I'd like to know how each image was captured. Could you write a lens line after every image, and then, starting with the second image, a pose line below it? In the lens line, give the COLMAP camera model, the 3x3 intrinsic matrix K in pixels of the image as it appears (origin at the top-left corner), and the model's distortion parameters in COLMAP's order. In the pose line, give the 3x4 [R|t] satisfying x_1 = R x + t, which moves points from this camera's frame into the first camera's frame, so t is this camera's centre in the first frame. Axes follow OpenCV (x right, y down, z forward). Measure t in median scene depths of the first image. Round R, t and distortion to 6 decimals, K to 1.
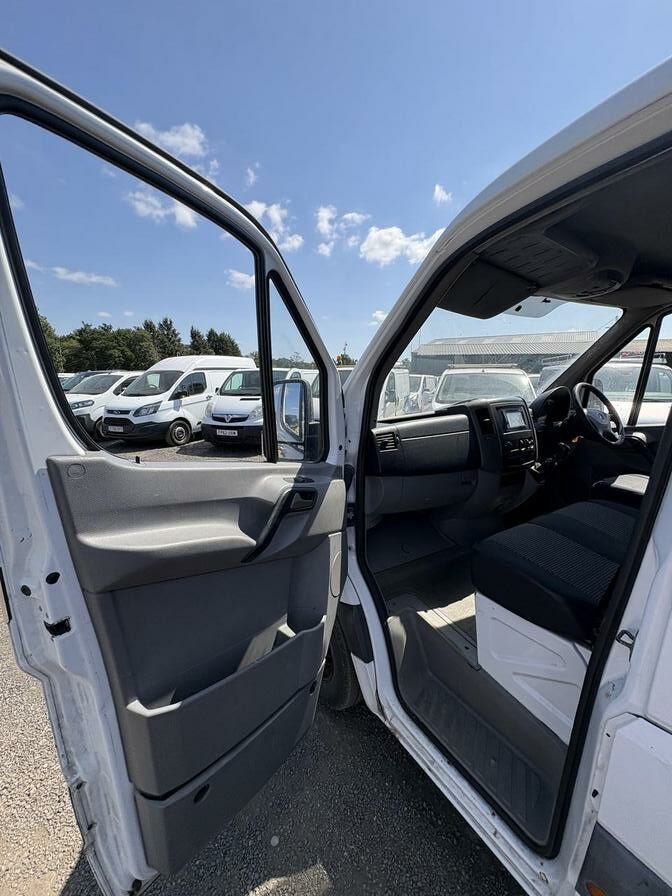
lens RADIAL K [[358.5, 0, 335.6], [0, 358.5, 445.8], [0, 0, 1]] dist [0.002105, -0.000107]
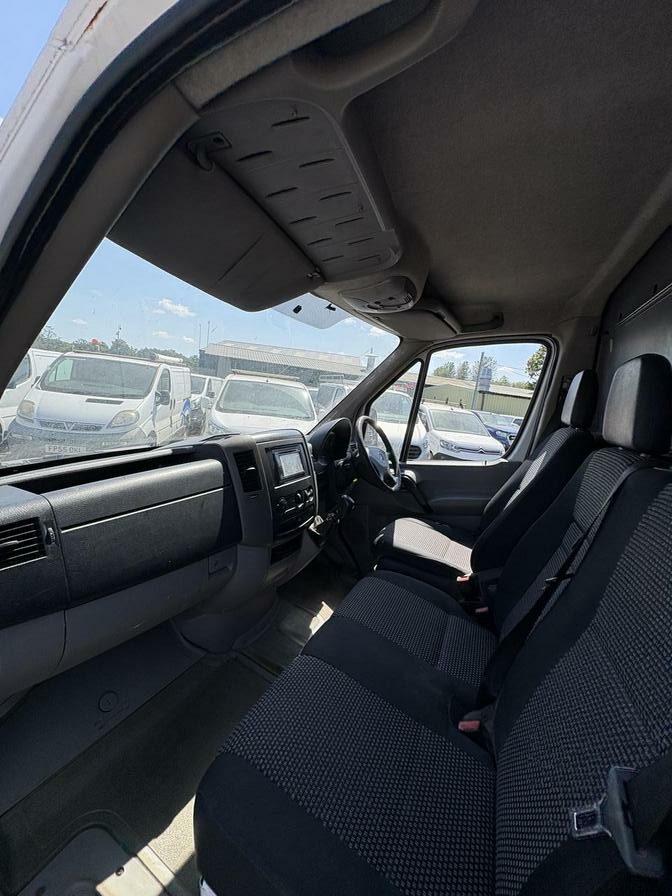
lens RADIAL K [[358.2, 0, 336.0], [0, 358.2, 448.0], [0, 0, 1]] dist [-0.001594, 0.000457]
pose [[0.840542, 0.012996, 0.541591, 0.179541], [-0.013097, 0.999908, -0.003668, -0.099276], [-0.541589, -0.004010, 0.840634, 0.334716]]
